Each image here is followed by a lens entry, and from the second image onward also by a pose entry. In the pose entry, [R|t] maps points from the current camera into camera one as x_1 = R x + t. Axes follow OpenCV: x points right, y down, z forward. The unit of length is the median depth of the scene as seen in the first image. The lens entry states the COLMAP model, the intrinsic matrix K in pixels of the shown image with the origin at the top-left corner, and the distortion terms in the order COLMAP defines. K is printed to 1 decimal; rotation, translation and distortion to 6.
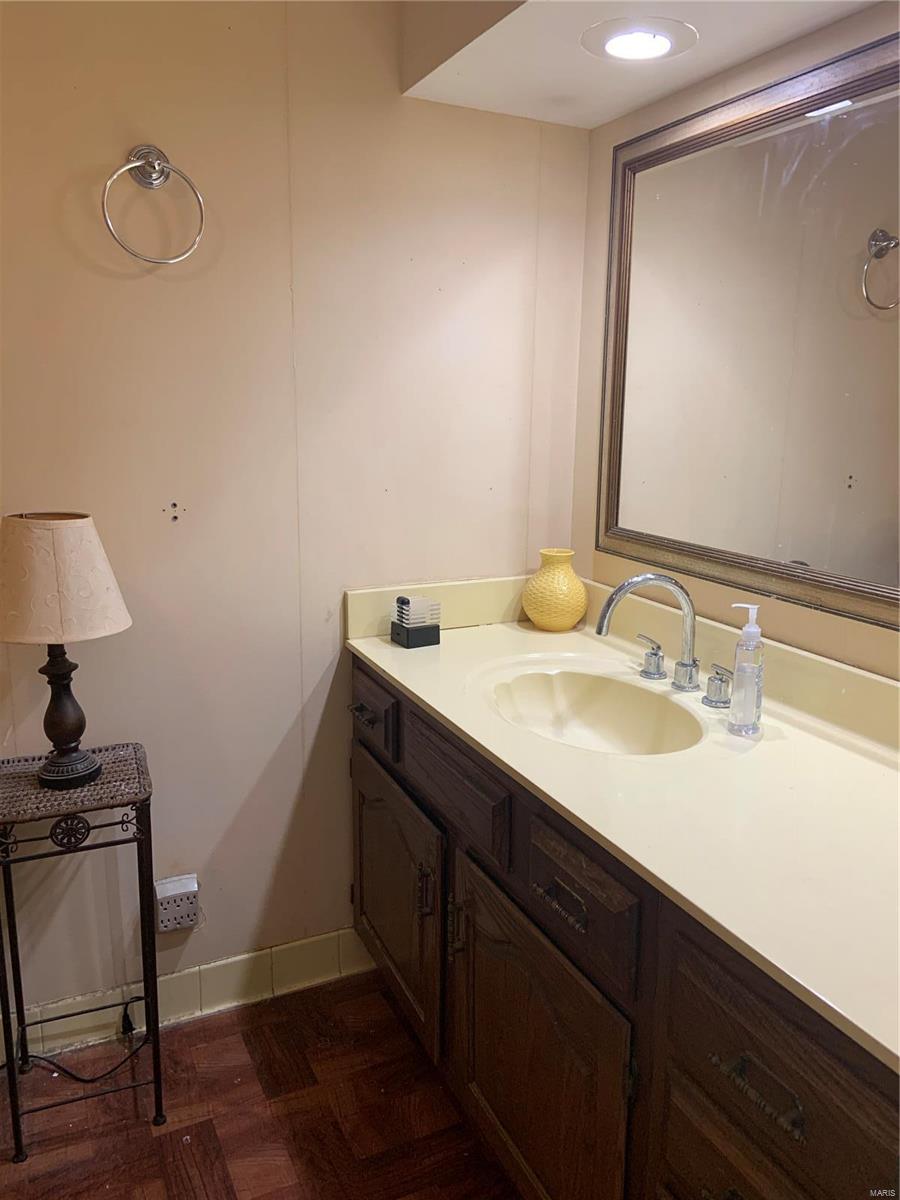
lens RADIAL K [[899.8, 0, 450.0], [0, 899.8, 600.0], [0, 0, 1]] dist [0.118616, -0.150317]
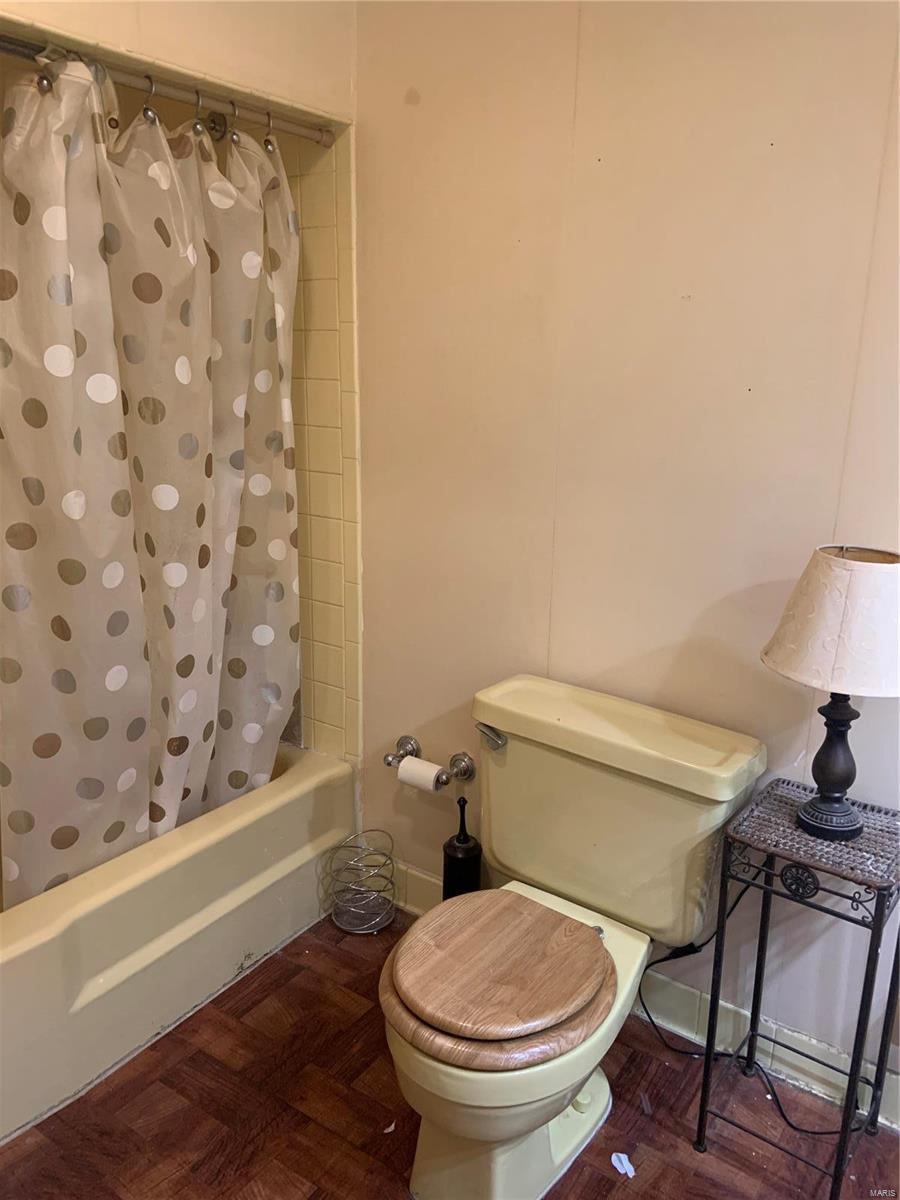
lens RADIAL K [[899.8, 0, 450.0], [0, 899.8, 600.0], [0, 0, 1]] dist [0.118616, -0.150317]
pose [[0.491163, 0.219409, -0.842982, 0.140737], [-0.193173, 0.971096, 0.140202, -0.090250], [0.849378, 0.093979, 0.519350, 0.157484]]
